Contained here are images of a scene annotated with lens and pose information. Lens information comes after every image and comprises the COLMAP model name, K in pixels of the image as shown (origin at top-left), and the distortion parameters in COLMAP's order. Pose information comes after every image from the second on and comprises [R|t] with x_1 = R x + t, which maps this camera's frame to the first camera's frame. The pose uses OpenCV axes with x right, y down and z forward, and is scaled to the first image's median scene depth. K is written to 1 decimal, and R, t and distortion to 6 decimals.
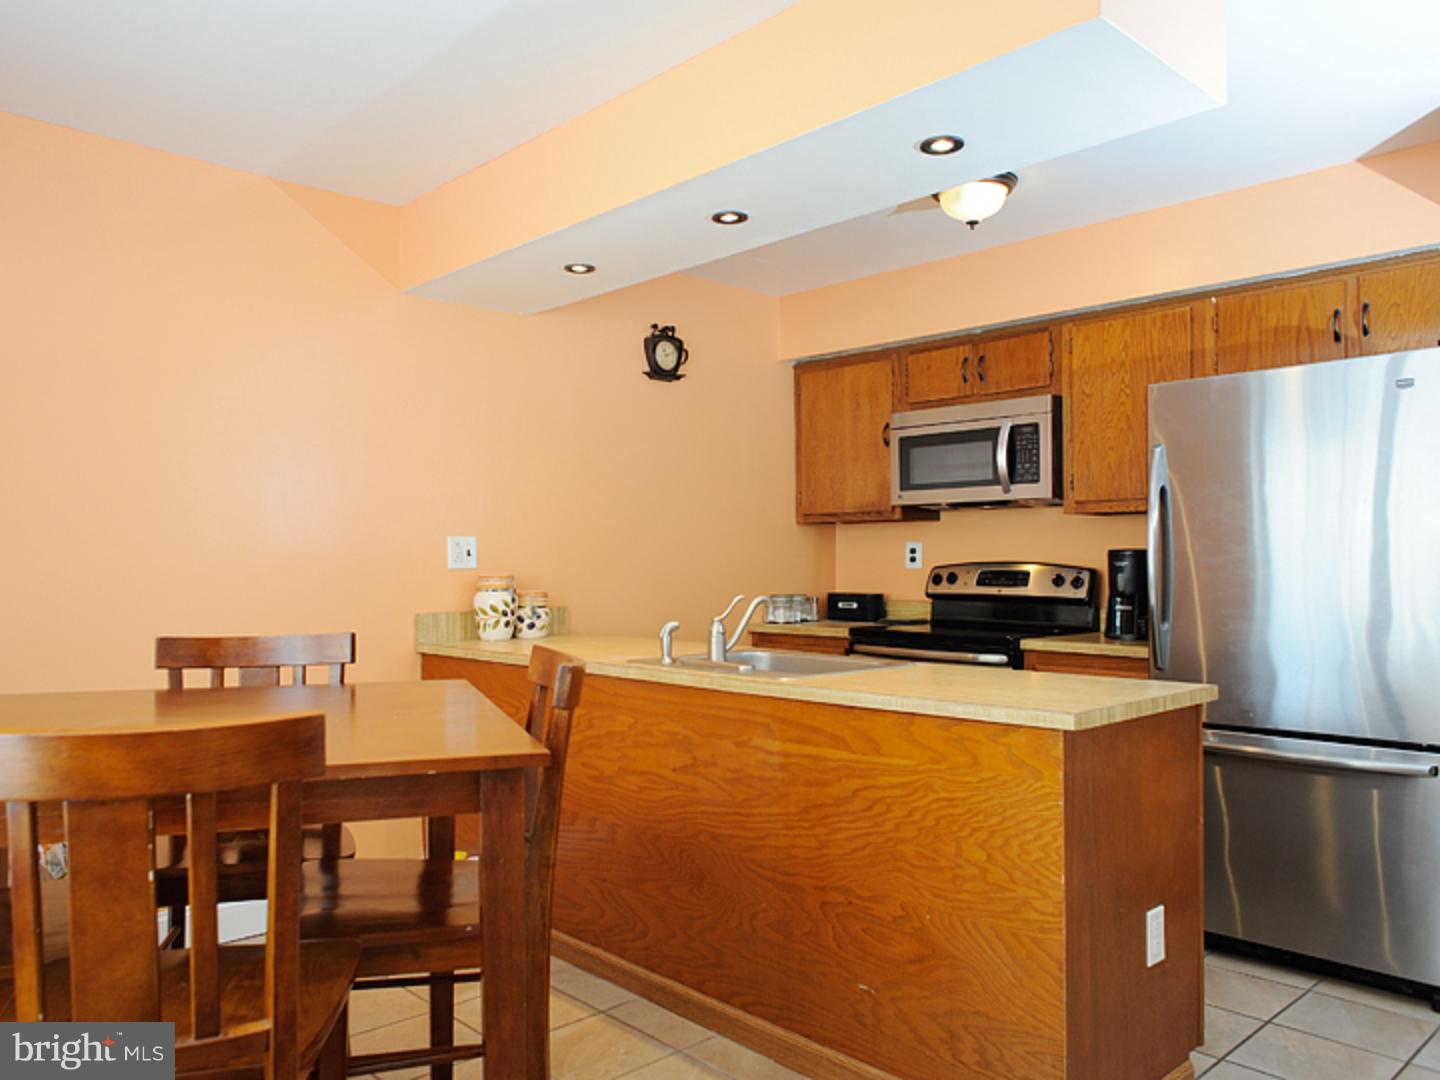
lens RADIAL K [[1078.9, 0, 713.7], [0, 1078.9, 551.0], [0, 0, 1]] dist [0.006880, -0.007171]
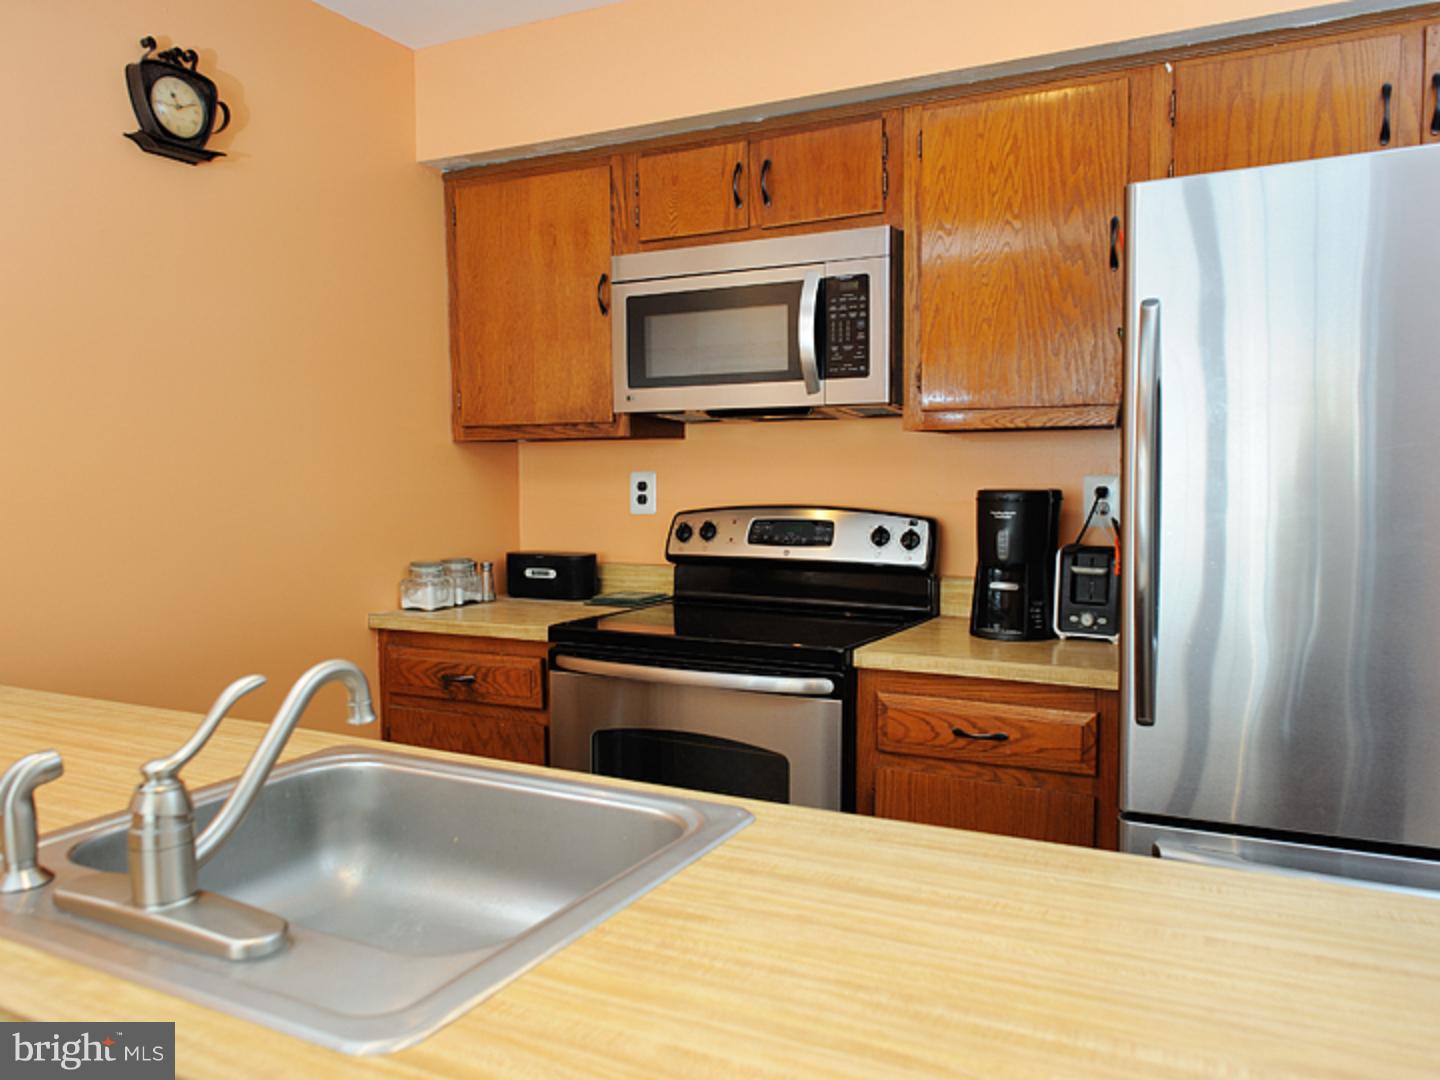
lens RADIAL K [[1078.9, 0, 726.0], [0, 1078.9, 552.8], [0, 0, 1]] dist [0.006880, -0.007171]
pose [[0.951904, -0.024490, 0.305416, 0.040382], [-0.000230, 0.996743, 0.080642, -0.013639], [-0.306397, -0.076833, 0.948798, 0.421046]]
